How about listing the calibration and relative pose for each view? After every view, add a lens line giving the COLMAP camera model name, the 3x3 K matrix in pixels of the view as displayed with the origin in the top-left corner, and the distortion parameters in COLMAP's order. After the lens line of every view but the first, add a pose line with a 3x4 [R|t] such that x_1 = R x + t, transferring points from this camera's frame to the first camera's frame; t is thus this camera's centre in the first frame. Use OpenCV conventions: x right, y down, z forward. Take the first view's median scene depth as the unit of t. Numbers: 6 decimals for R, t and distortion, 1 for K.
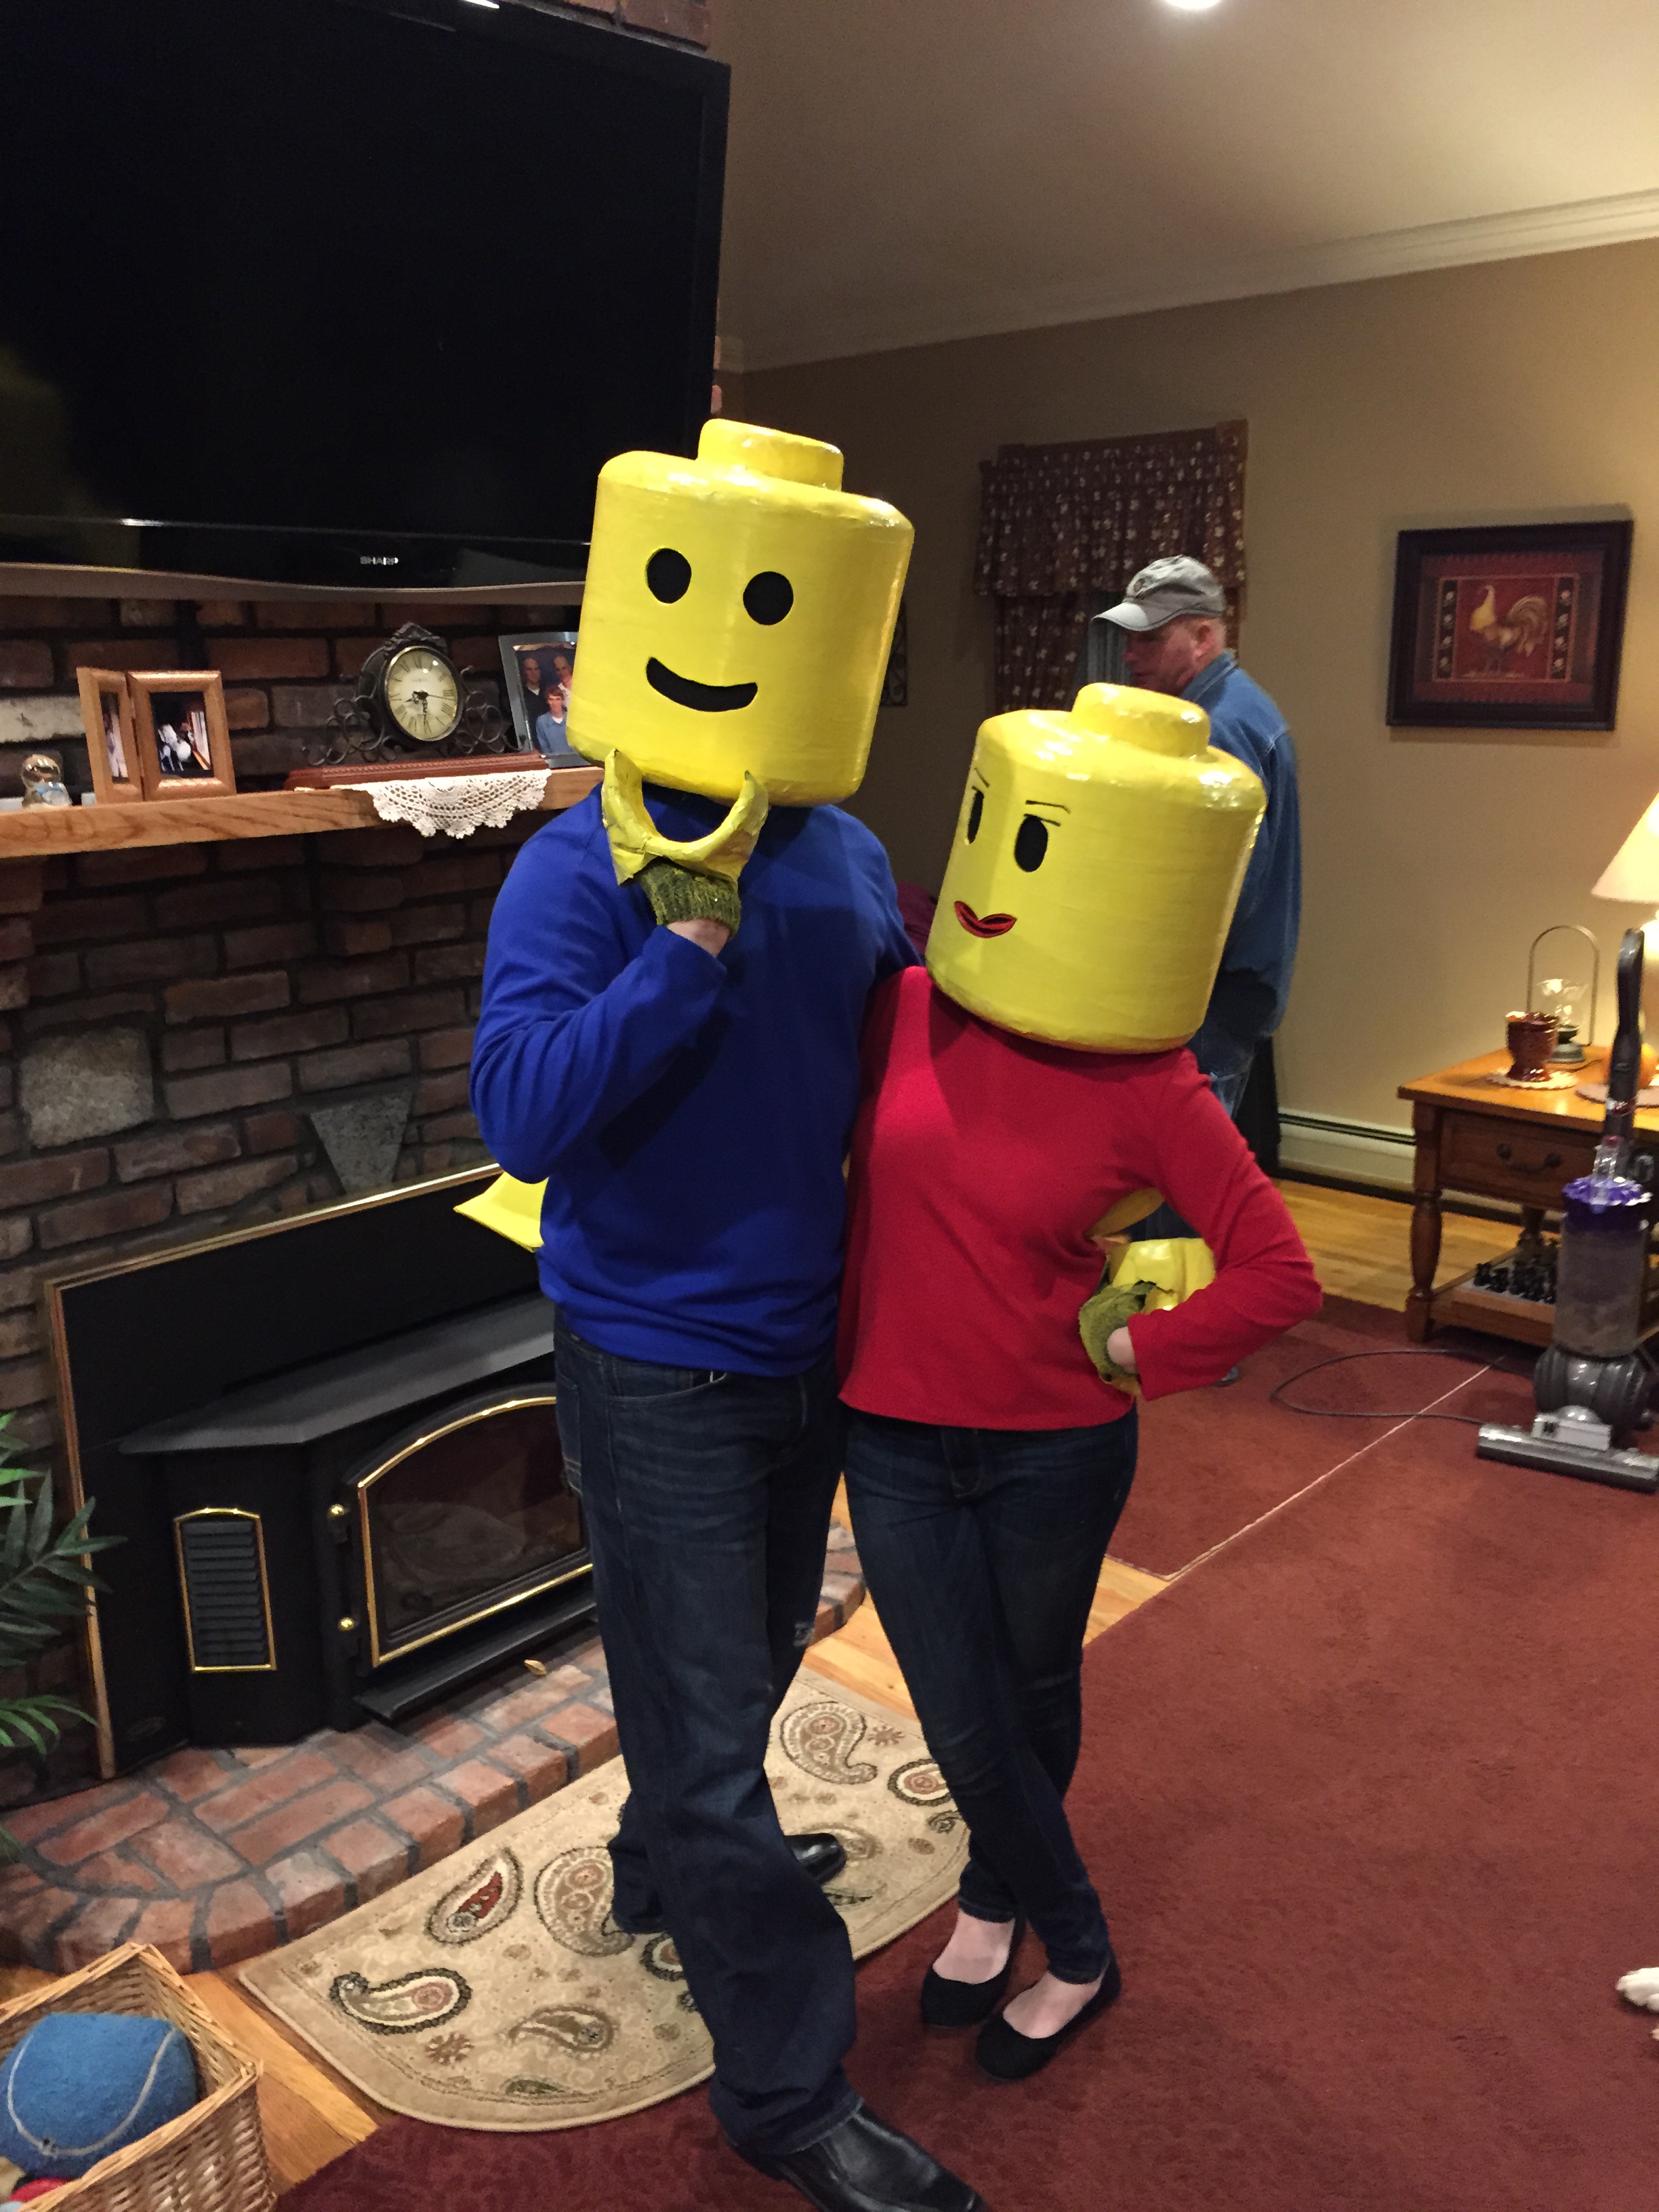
lens RADIAL K [[1834.1, 0, 847.2], [0, 1834.1, 1108.5], [0, 0, 1]] dist [0.045629, -0.058581]
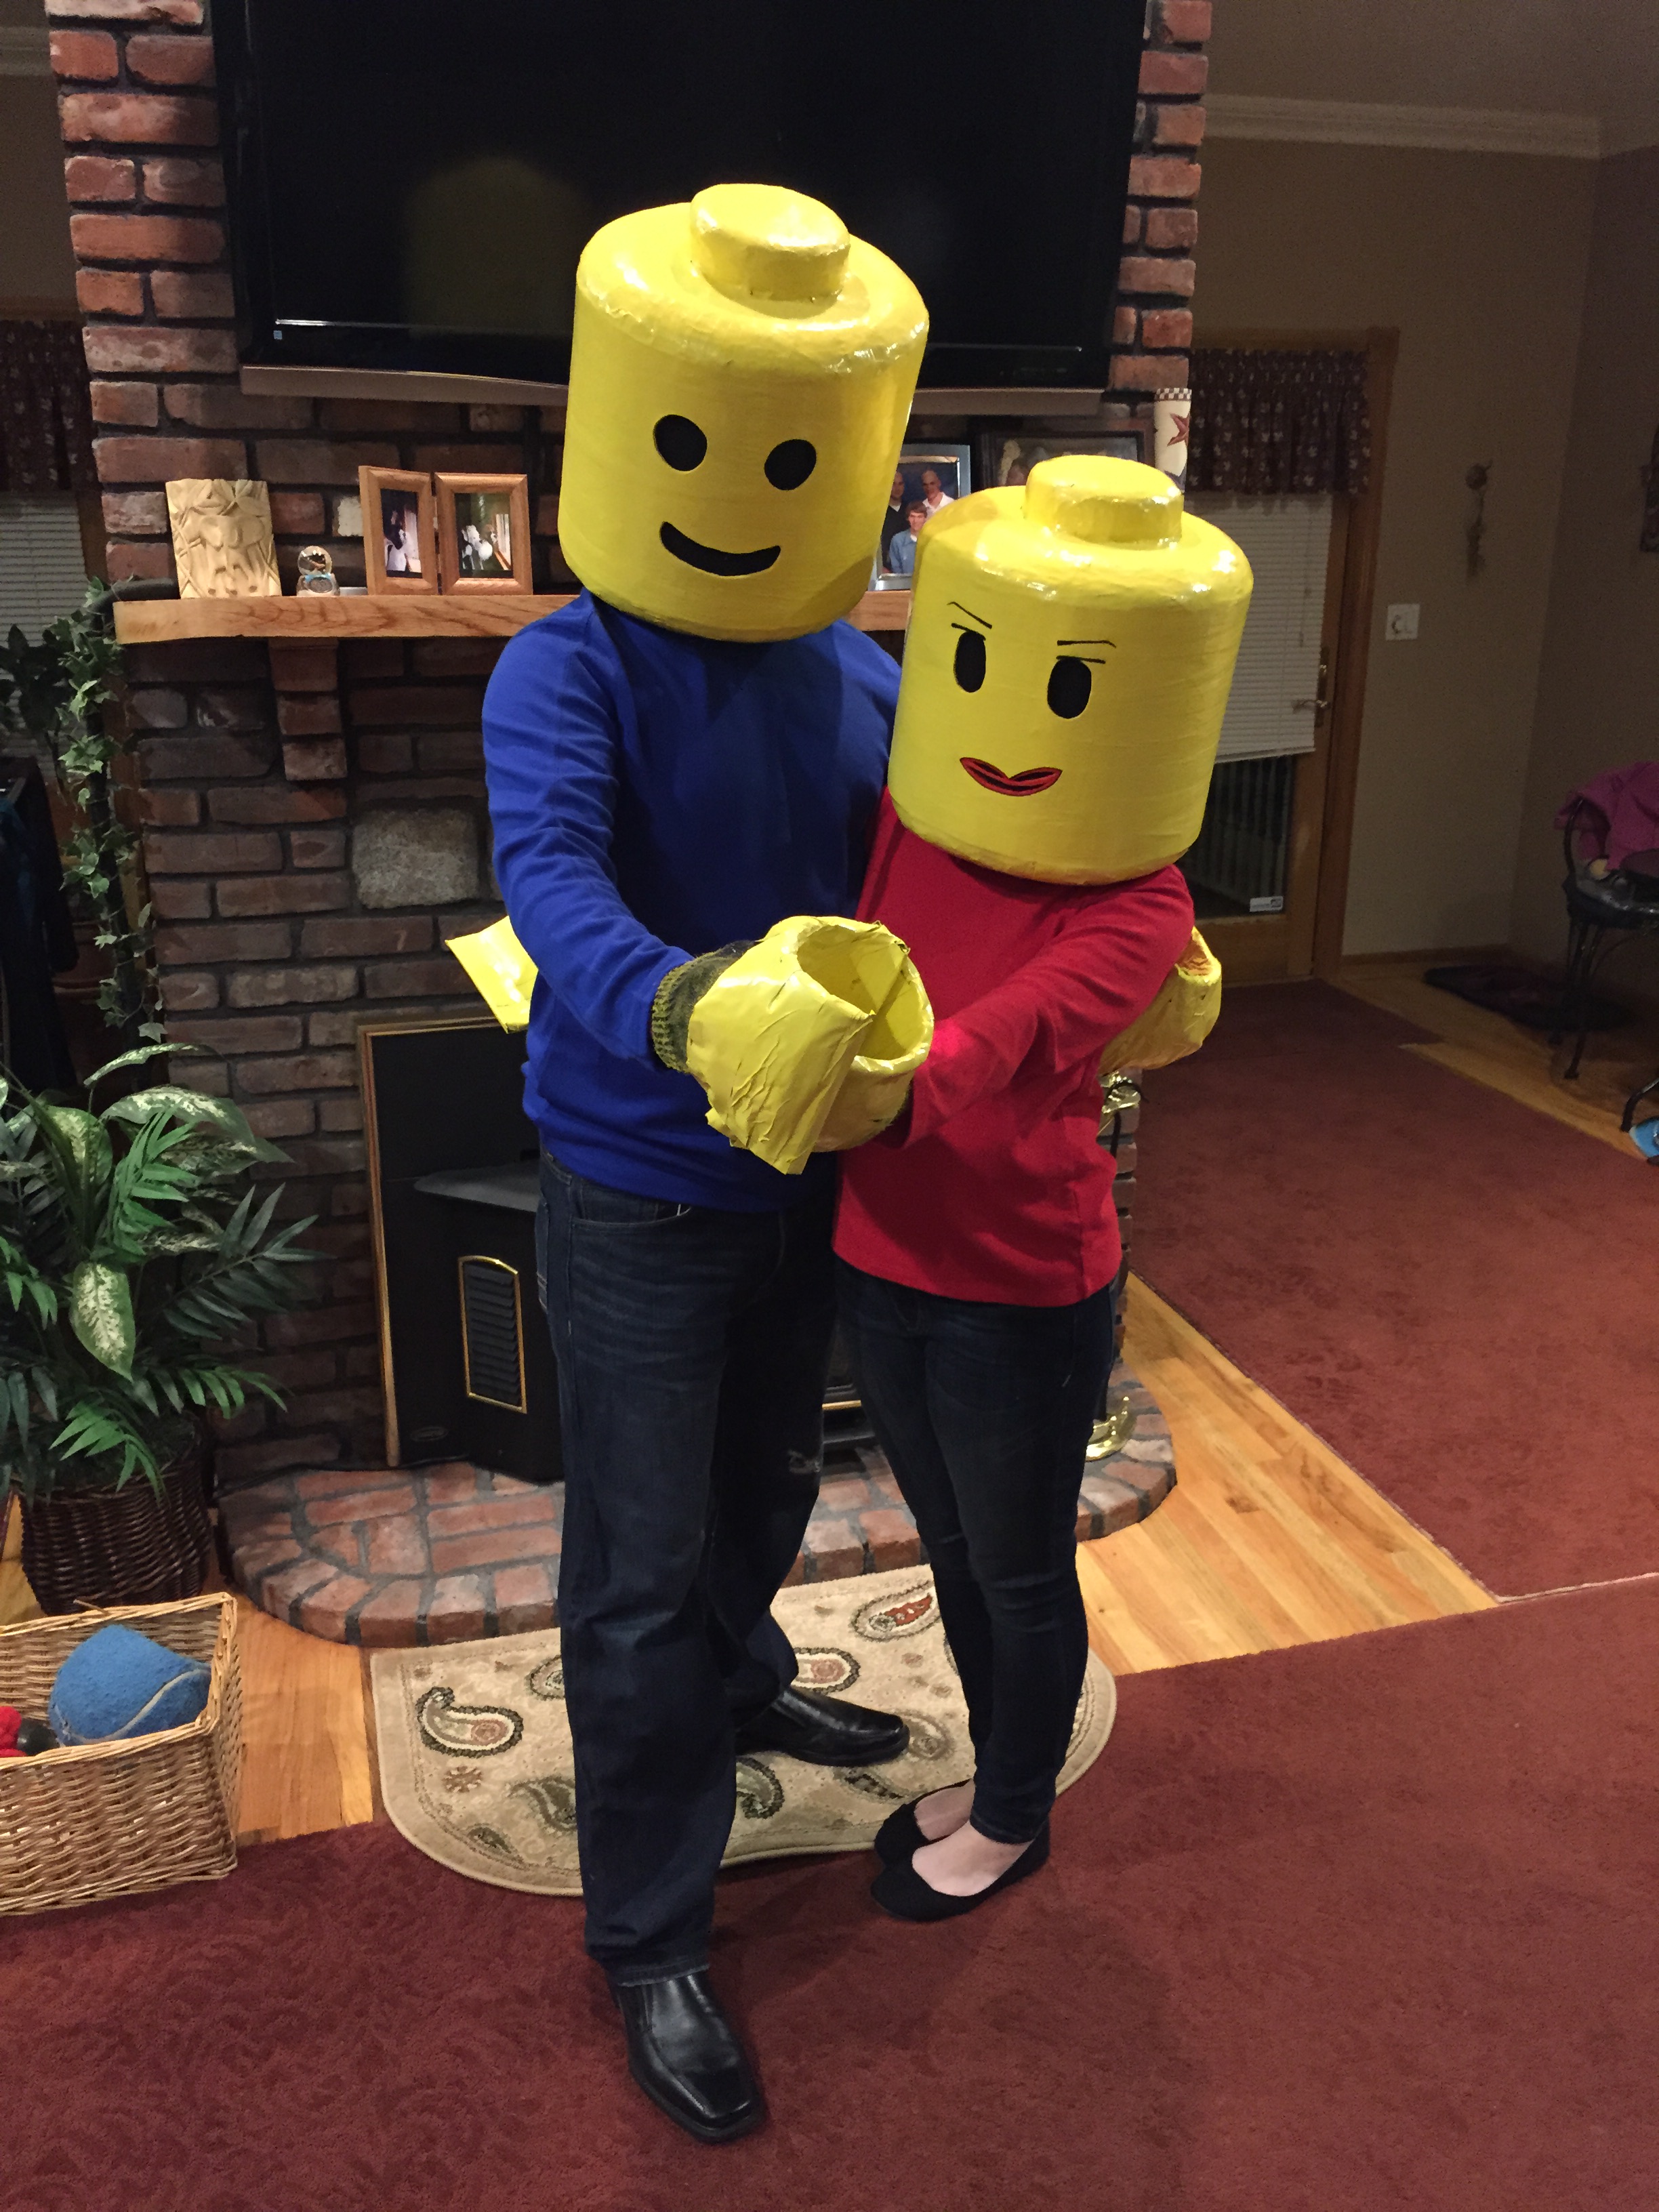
lens RADIAL K [[1834.1, 0, 843.1], [0, 1834.1, 1107.7], [0, 0, 1]] dist [0.045629, -0.058581]
pose [[0.866355, 0.180372, -0.465721, 0.370432], [-0.141924, 0.982976, 0.116690, -0.031968], [0.478840, -0.034998, 0.877205, 0.157276]]
